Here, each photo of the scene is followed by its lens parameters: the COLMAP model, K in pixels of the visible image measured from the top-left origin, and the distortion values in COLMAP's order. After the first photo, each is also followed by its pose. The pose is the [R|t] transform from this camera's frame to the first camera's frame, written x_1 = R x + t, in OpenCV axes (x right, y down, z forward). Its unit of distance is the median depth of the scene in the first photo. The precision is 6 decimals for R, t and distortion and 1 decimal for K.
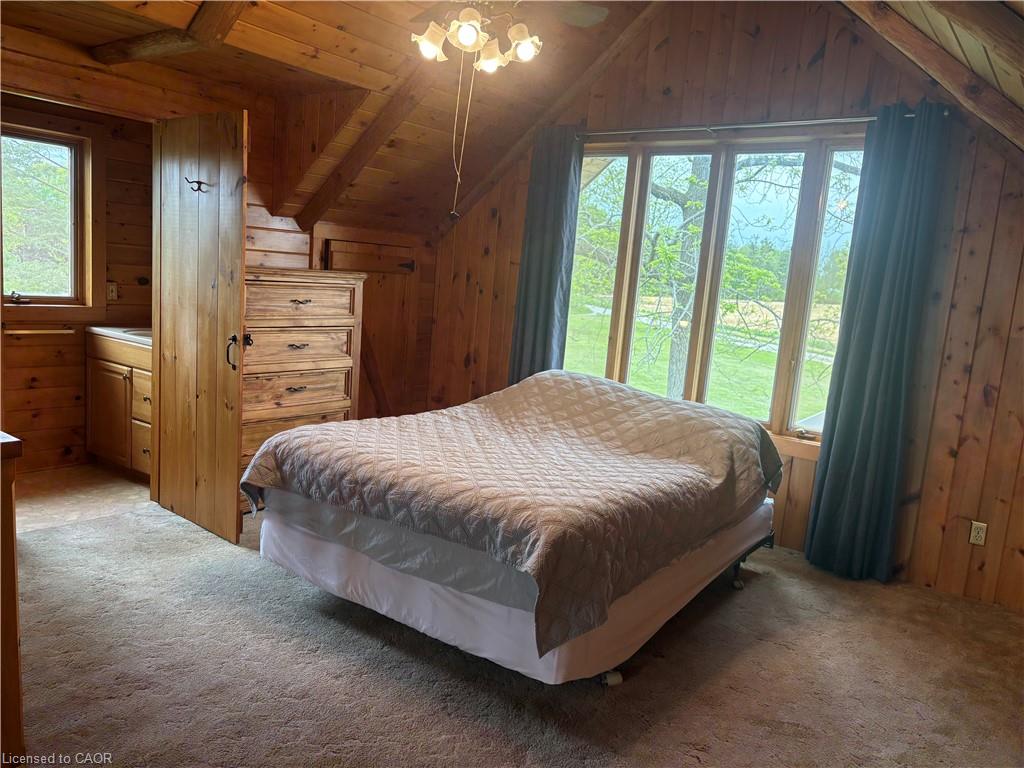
lens RADIAL K [[765.3, 0, 516.2], [0, 765.3, 382.6], [0, 0, 1]] dist [0.025288, 0.000973]
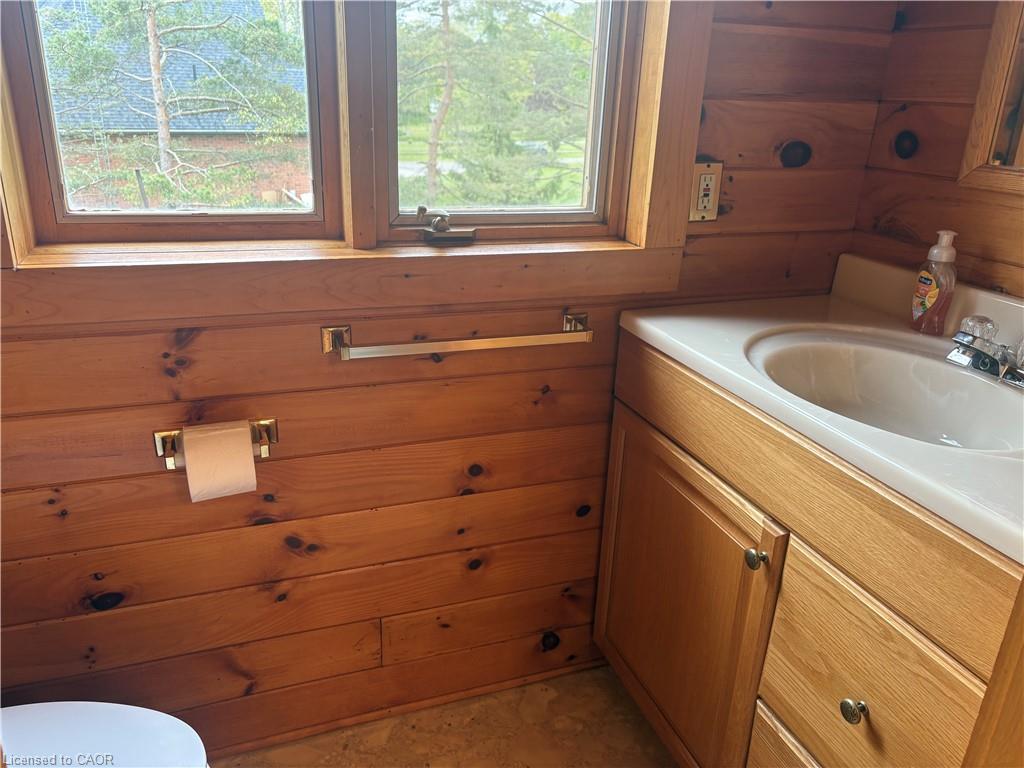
lens RADIAL K [[765.3, 0, 516.2], [0, 765.3, 382.6], [0, 0, 1]] dist [0.025288, 0.000973]
pose [[0.833542, 0.151214, -0.531358, -0.422059], [-0.048670, 0.978171, 0.202019, -0.104525], [0.550308, -0.142531, 0.822707, 0.713961]]
